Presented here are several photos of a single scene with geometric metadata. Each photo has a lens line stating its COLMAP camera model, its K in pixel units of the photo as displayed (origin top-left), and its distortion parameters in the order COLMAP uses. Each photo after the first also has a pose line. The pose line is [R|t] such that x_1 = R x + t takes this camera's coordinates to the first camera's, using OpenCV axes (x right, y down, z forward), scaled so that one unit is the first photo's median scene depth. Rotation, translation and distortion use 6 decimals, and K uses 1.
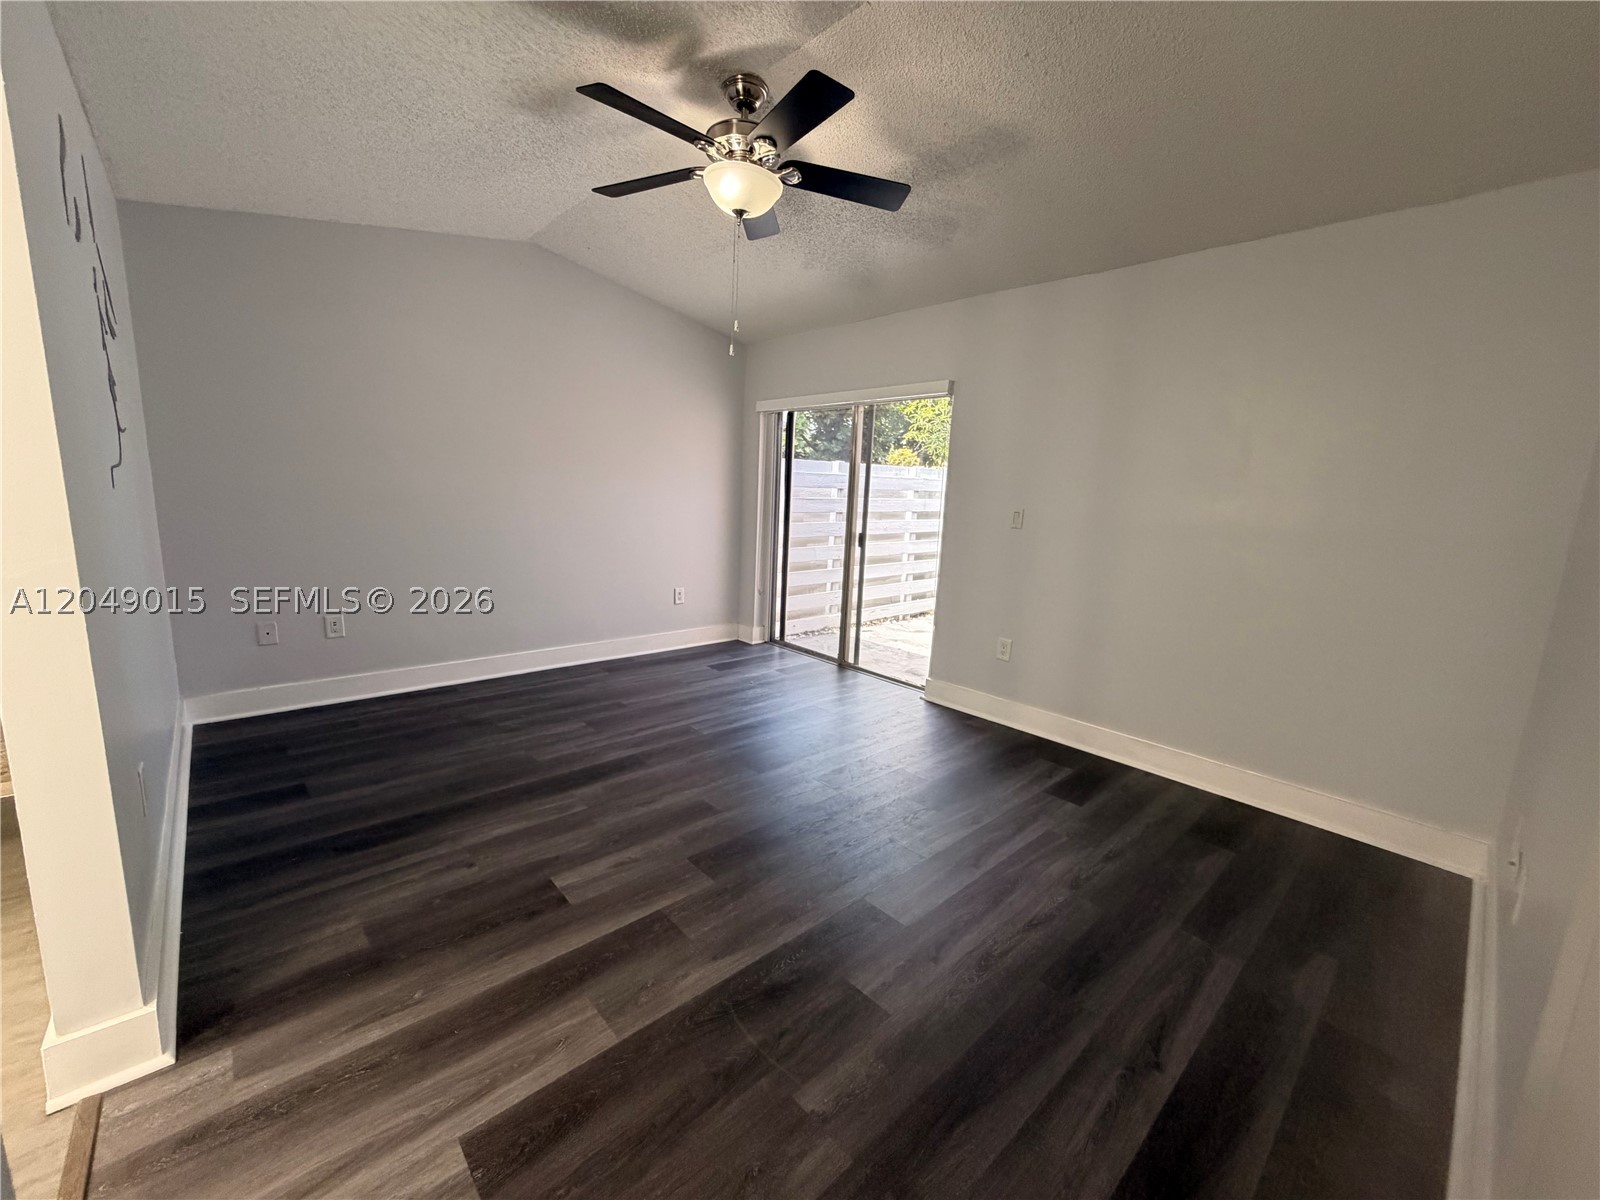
lens RADIAL K [[637.6, 0, 798.1], [0, 637.6, 597.6], [0, 0, 1]] dist [-0.001865, -0.000074]
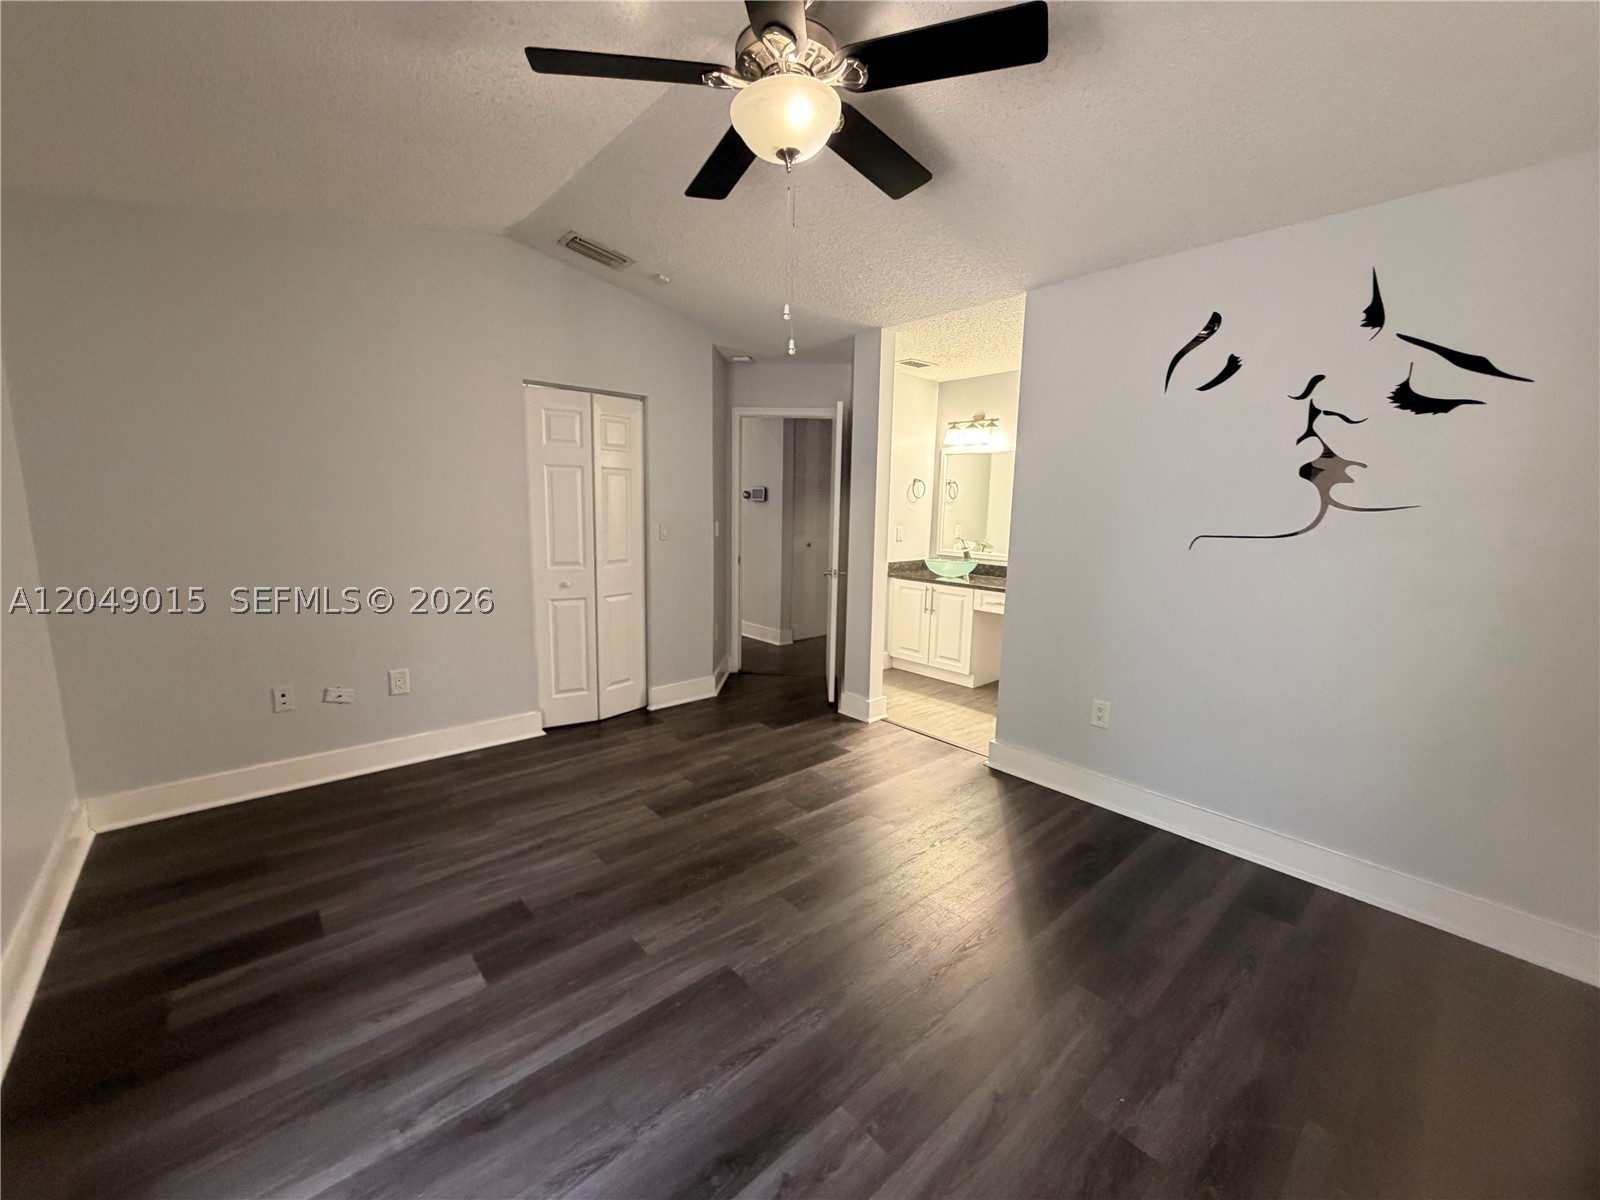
lens RADIAL K [[637.6, 0, 800.8], [0, 637.6, 599.8], [0, 0, 1]] dist [-0.001865, -0.000074]
pose [[-0.998133, -0.060995, 0.003265, -0.162388], [-0.056730, 0.945505, 0.320628, -0.406921], [-0.022644, 0.319844, -0.947200, 2.081331]]
